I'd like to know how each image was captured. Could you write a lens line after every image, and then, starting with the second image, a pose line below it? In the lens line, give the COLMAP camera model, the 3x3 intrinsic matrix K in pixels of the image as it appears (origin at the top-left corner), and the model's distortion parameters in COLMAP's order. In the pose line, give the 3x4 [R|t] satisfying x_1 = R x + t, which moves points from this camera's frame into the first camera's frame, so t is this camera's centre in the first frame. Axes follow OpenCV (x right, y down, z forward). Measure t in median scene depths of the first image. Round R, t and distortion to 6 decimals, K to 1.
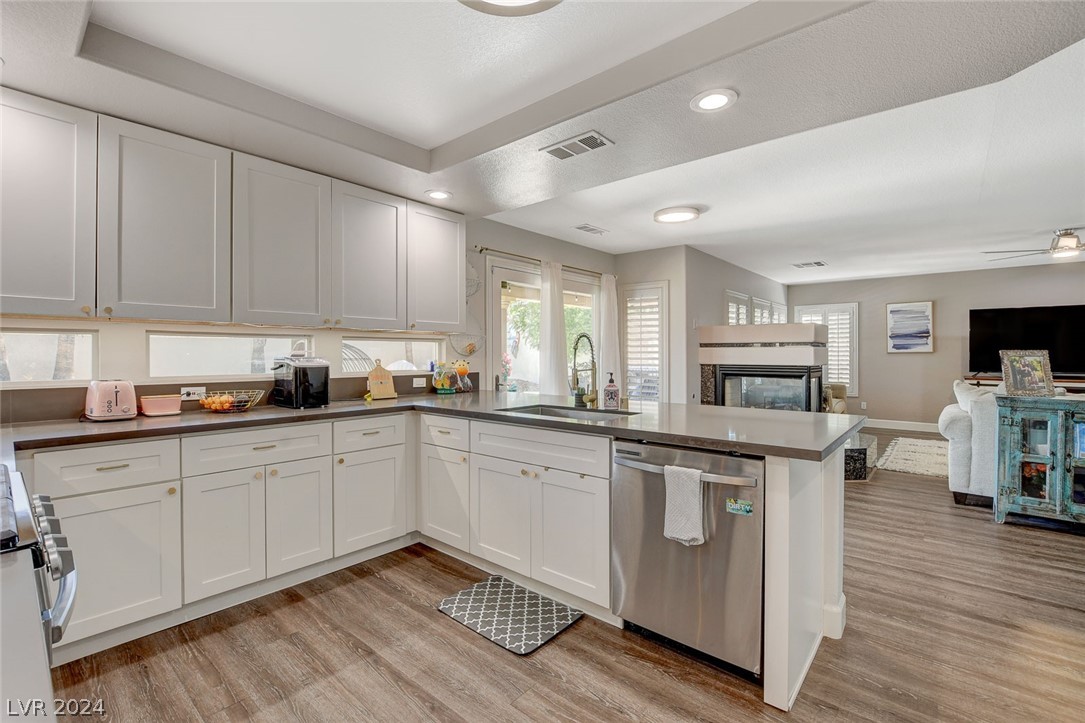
lens RADIAL K [[483.4, 0, 536.6], [0, 483.4, 354.0], [0, 0, 1]] dist [-0.026099, 0.004984]
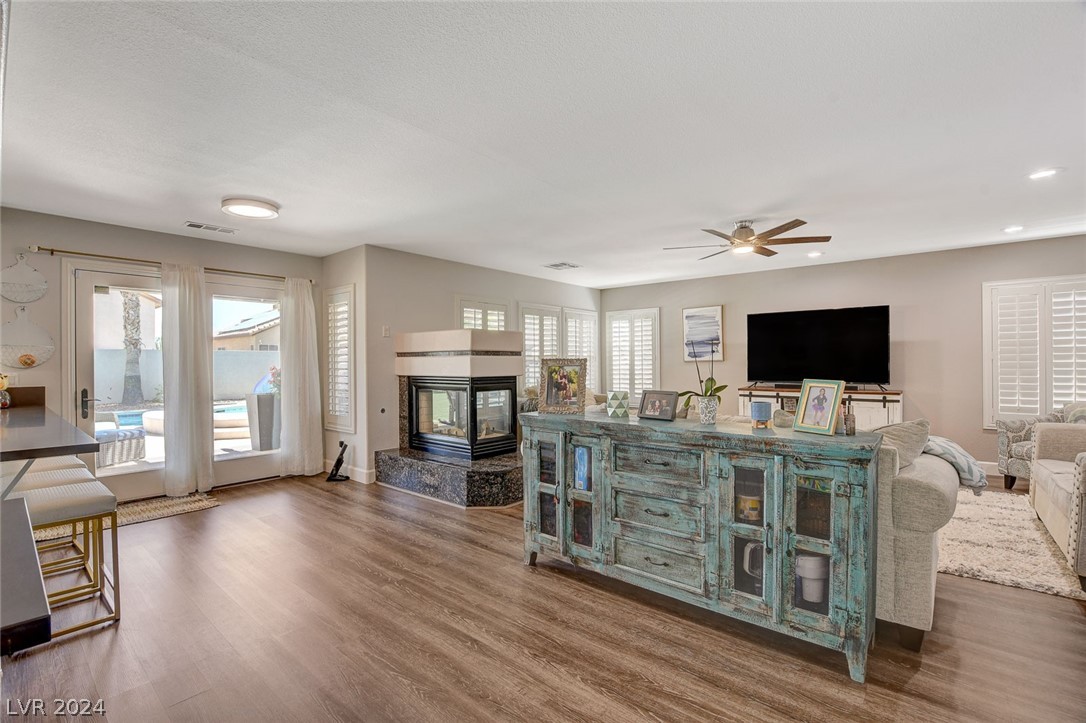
lens RADIAL K [[483.8, 0, 533.0], [0, 483.8, 363.0], [0, 0, 1]] dist [-0.026099, 0.004984]
pose [[0.999917, -0.005858, 0.011495, 0.482060], [0.005868, 0.999982, -0.000778, -0.000132], [-0.011491, 0.000845, 0.999934, 0.067923]]
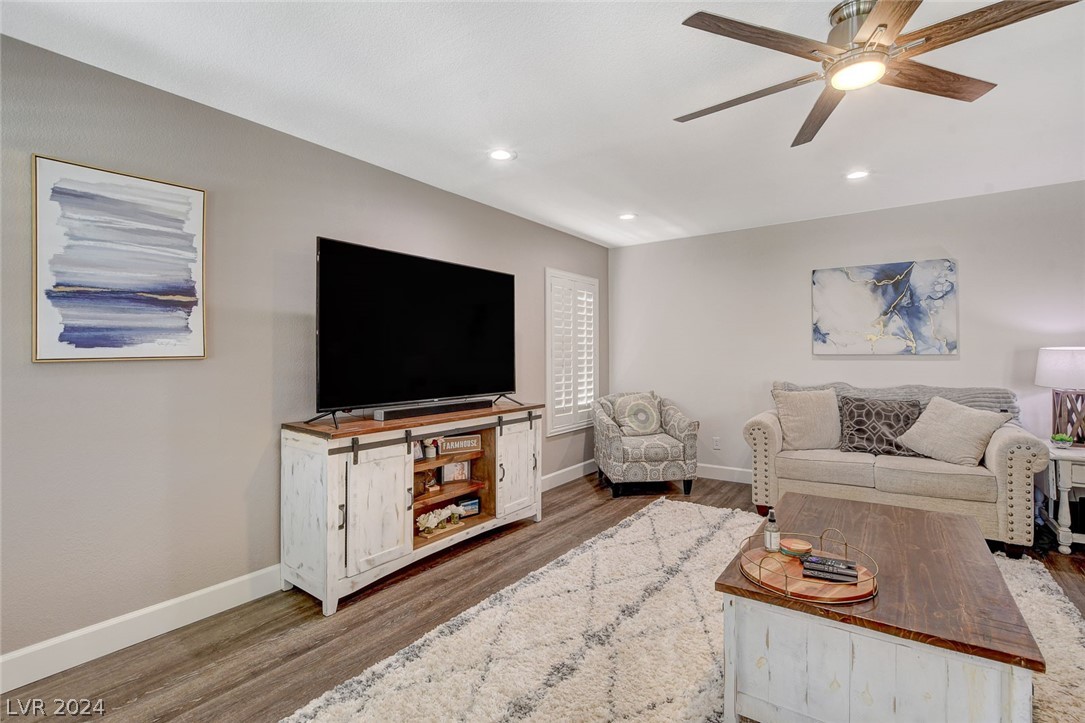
lens RADIAL K [[483.4, 0, 531.3], [0, 483.4, 351.3], [0, 0, 1]] dist [-0.026099, 0.004984]
pose [[-0.058377, 0.012285, 0.998219, 0.544667], [0.011616, 0.999865, -0.011626, -0.001646], [-0.998227, 0.010917, -0.058511, 0.860230]]
